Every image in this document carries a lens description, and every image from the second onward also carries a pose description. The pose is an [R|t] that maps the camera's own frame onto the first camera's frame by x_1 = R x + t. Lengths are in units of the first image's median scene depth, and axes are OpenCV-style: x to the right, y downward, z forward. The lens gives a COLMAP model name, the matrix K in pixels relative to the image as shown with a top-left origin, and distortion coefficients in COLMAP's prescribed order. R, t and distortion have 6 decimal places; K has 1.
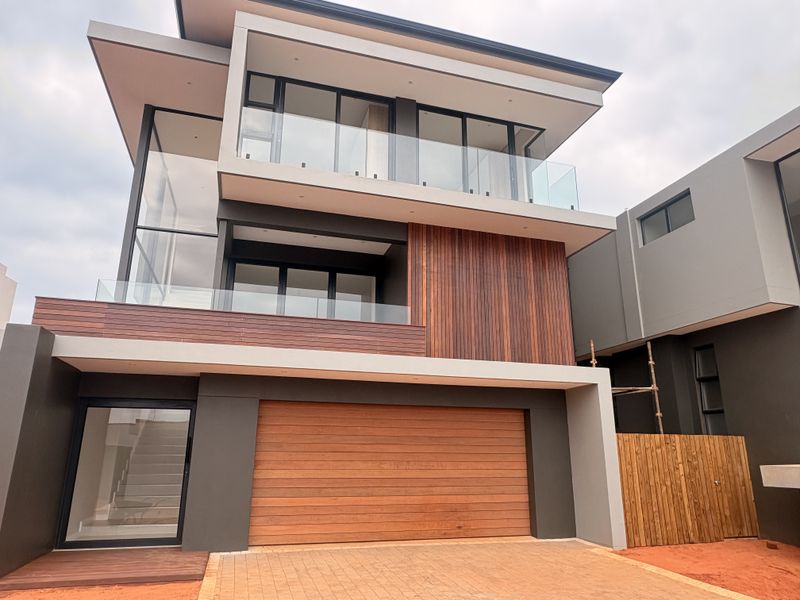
lens RADIAL K [[531.4, 0, 400.0], [0, 531.4, 300.0], [0, 0, 1]] dist [0.003412, 0.003376]
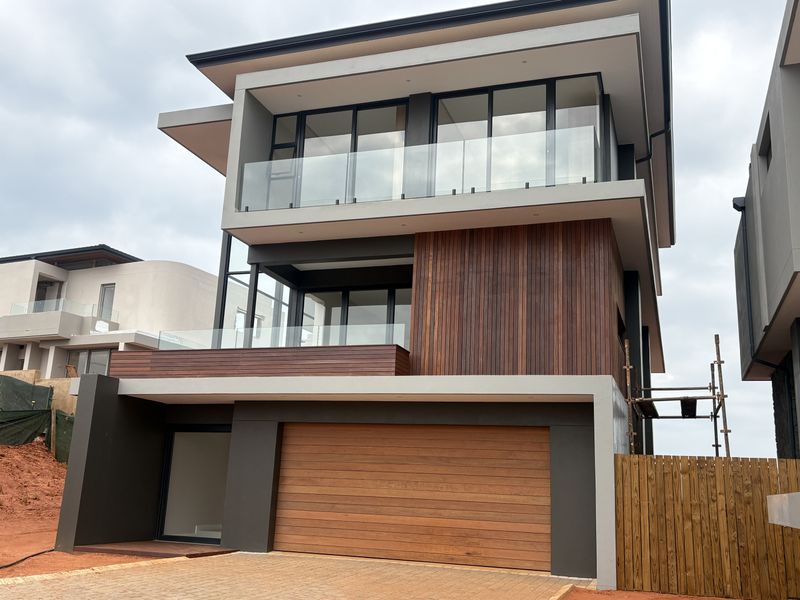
lens RADIAL K [[786.7, 0, 400.0], [0, 786.7, 300.0], [0, 0, 1]] dist [0.120936, -0.166140]
pose [[0.809697, -0.113178, -0.575830, 0.858151], [0.125633, 0.991908, -0.018301, -0.005419], [0.573242, -0.057525, 0.817364, -0.186278]]
